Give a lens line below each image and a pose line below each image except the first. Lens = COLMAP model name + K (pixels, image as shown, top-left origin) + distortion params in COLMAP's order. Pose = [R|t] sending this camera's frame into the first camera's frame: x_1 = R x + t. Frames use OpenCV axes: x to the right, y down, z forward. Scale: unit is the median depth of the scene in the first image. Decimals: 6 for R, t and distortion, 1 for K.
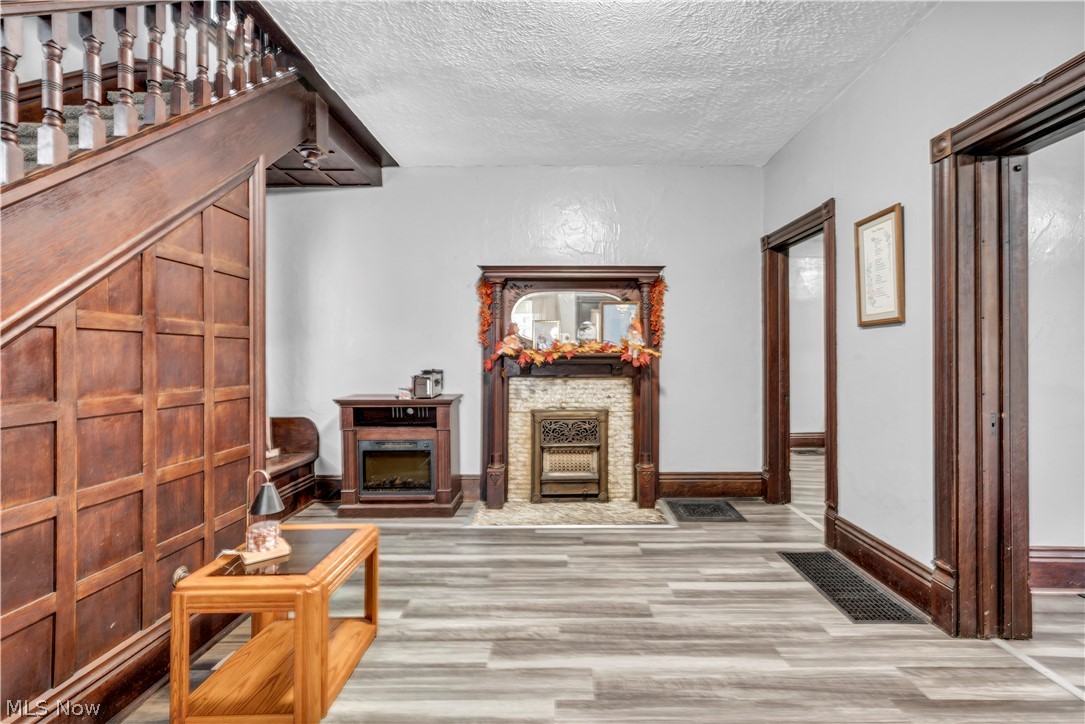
lens RADIAL K [[465.6, 0, 573.9], [0, 465.6, 363.5], [0, 0, 1]] dist [0.010513, 0.000033]
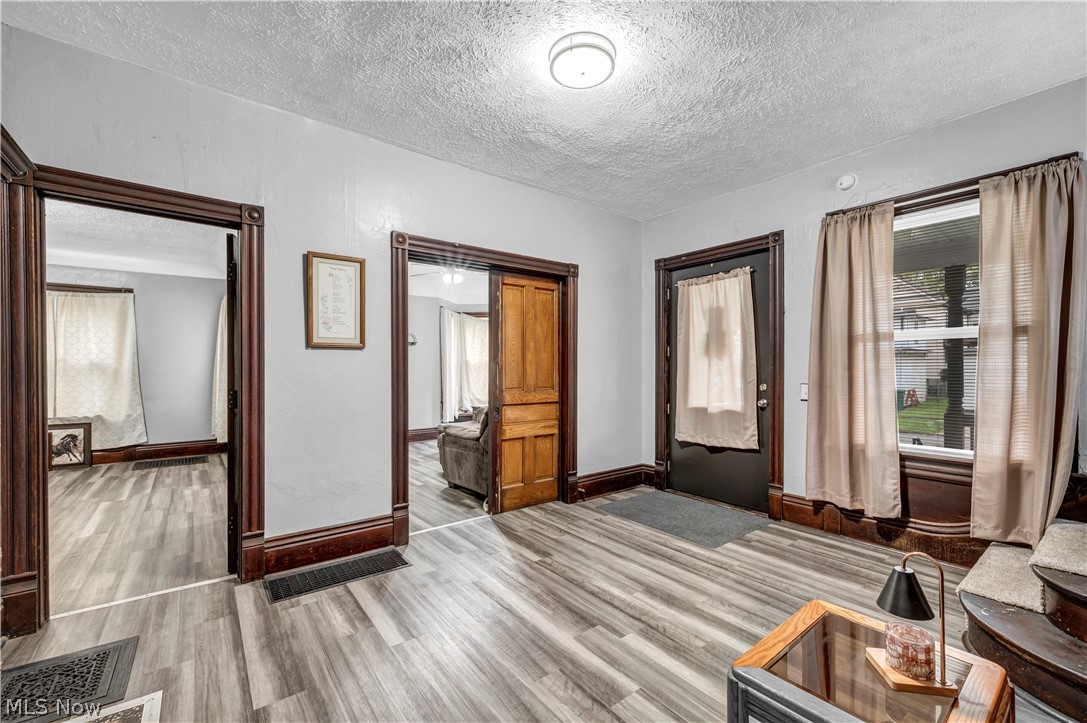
lens RADIAL K [[451.6, 0, 550.4], [0, 451.6, 361.1], [0, 0, 1]] dist [0.007148, 0.000084]
pose [[-0.595436, 0.013553, 0.803288, -0.450717], [0.010808, 0.999902, -0.008859, -0.021554], [-0.803330, 0.003407, -0.595524, 0.906054]]
